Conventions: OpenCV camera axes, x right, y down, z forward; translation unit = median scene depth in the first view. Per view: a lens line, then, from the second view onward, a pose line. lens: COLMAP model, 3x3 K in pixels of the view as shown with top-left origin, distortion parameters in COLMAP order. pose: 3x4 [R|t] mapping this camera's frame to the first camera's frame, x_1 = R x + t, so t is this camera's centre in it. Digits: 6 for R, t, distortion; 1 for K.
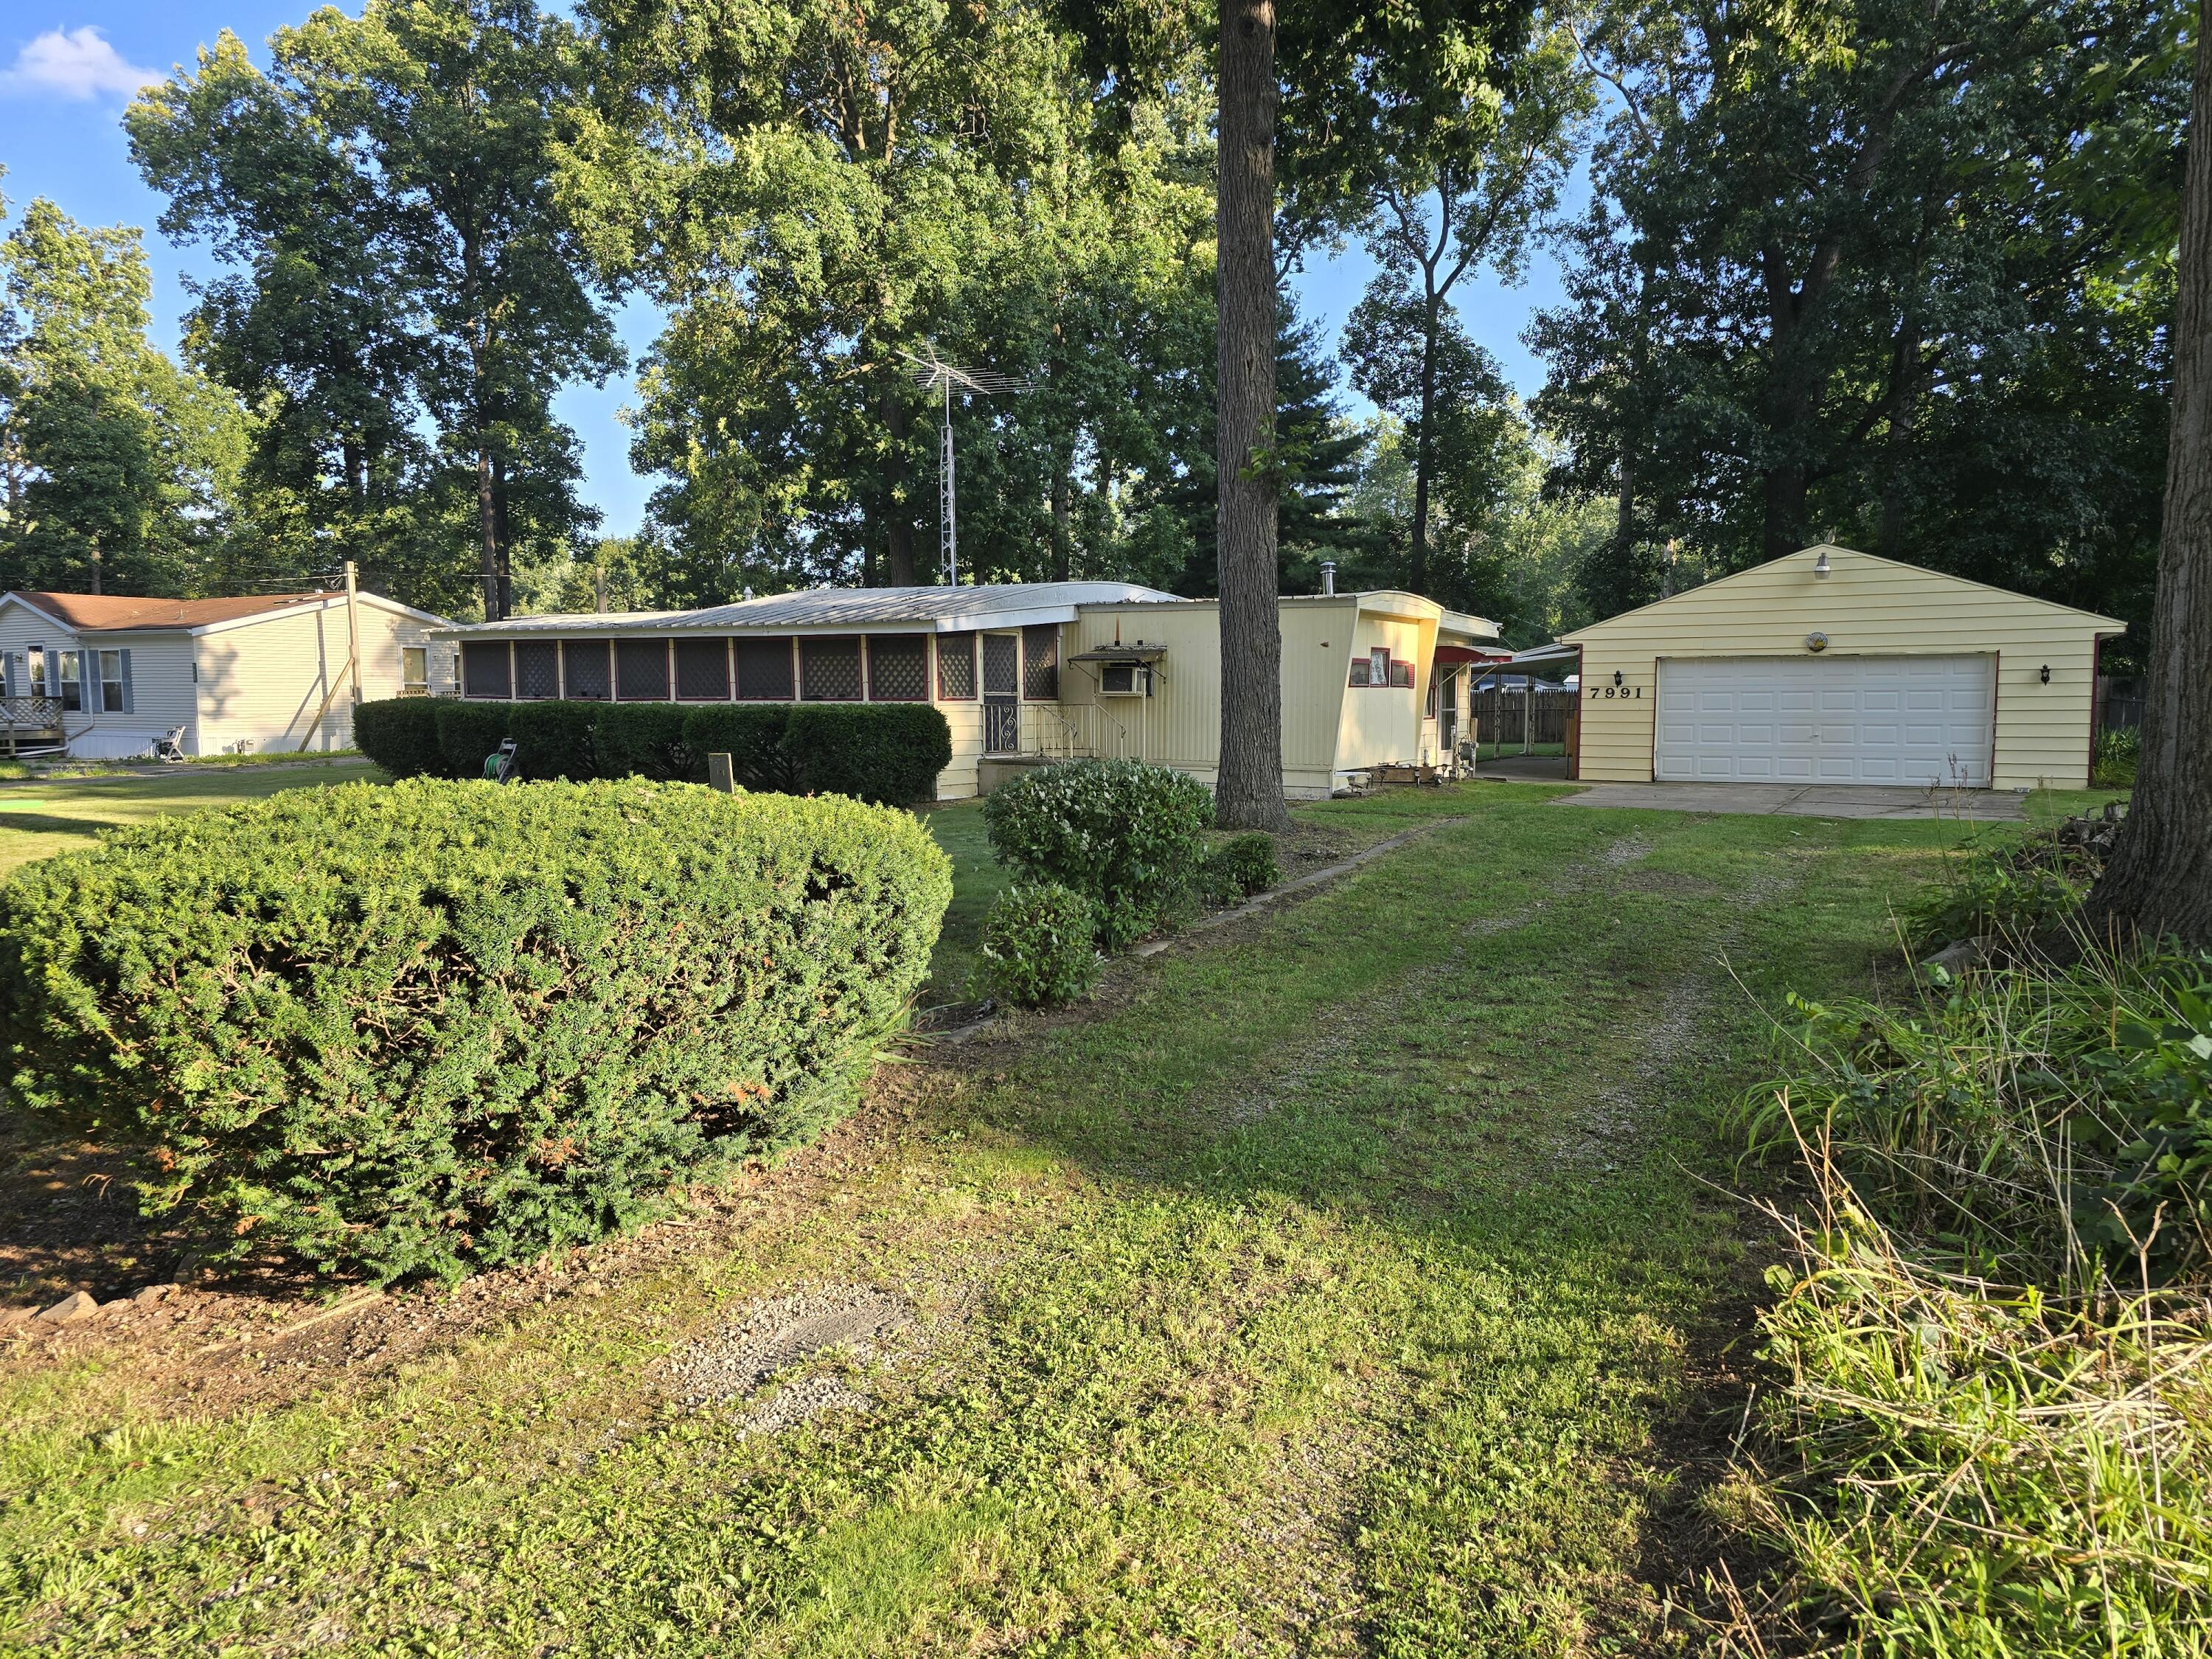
lens RADIAL K [[1476.3, 0, 1111.9], [0, 1476.3, 829.3], [0, 0, 1]] dist [0.060242, -0.049040]
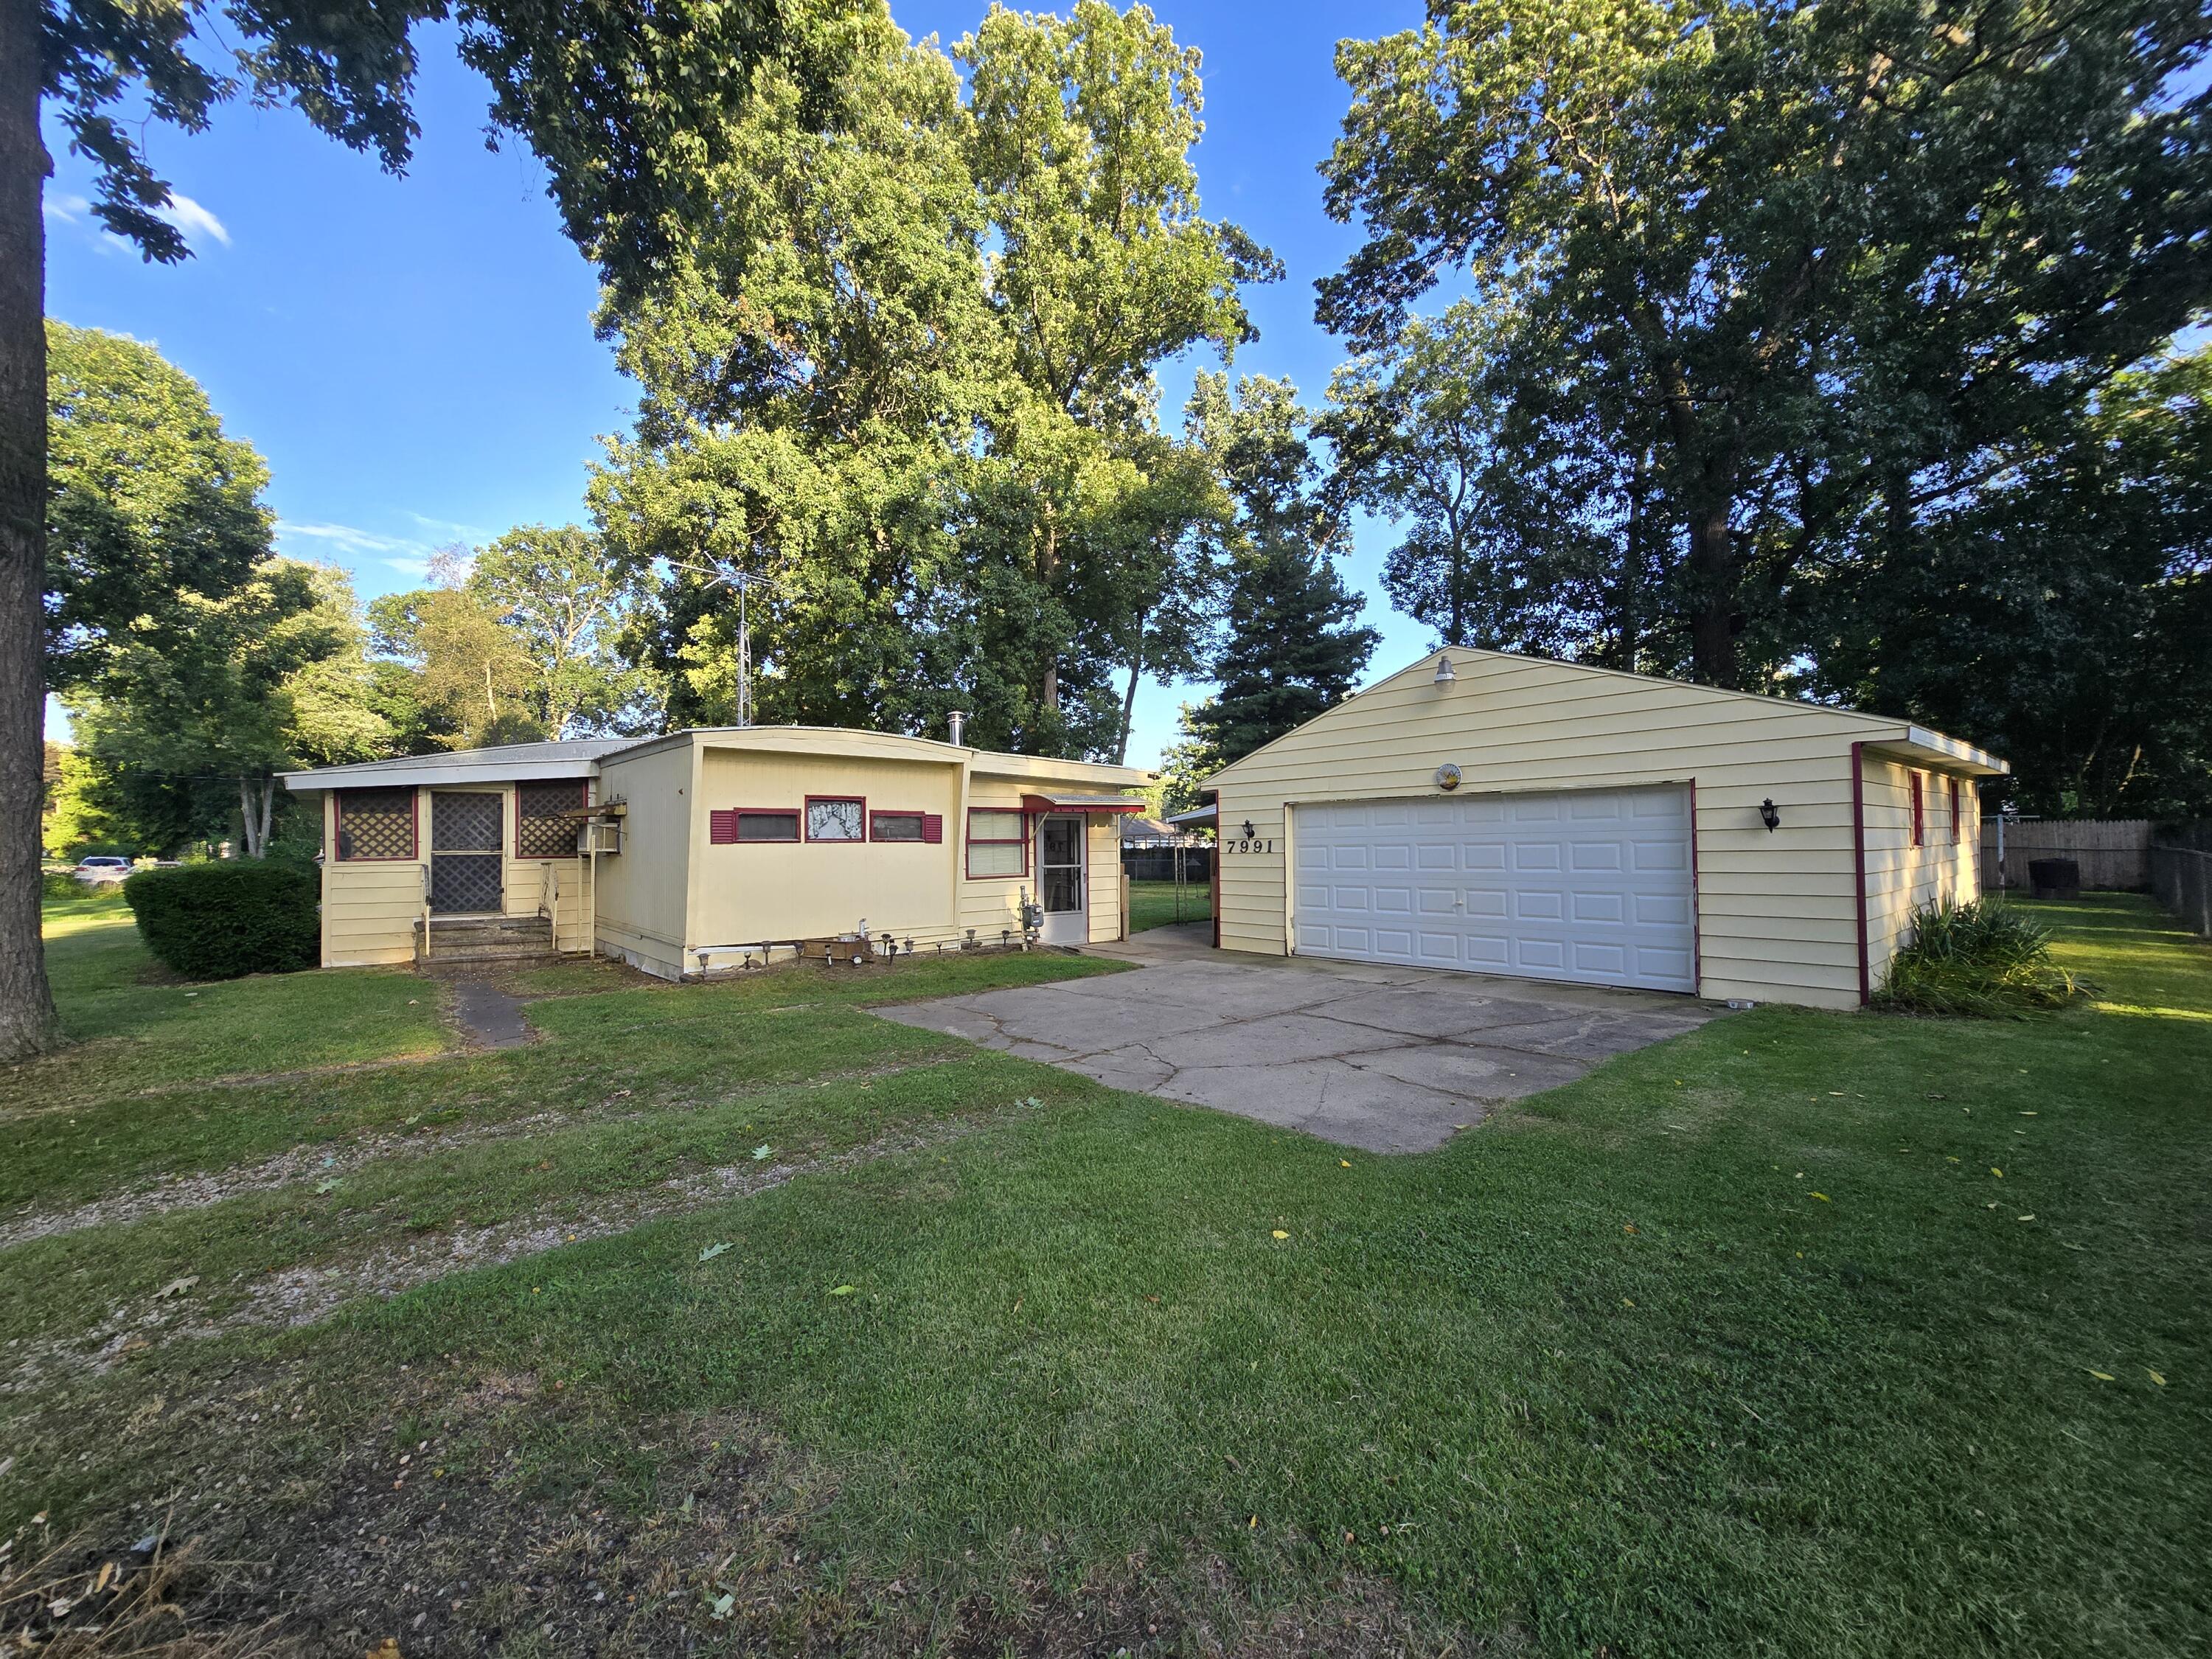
lens RADIAL K [[899.2, 0, 1102.6], [0, 899.2, 829.1], [0, 0, 1]] dist [-0.000451, -0.001219]
pose [[0.943726, -0.014168, -0.330423, 0.414207], [-0.022435, 0.994038, -0.106700, -0.044598], [0.329965, 0.108108, 0.937782, 0.483926]]
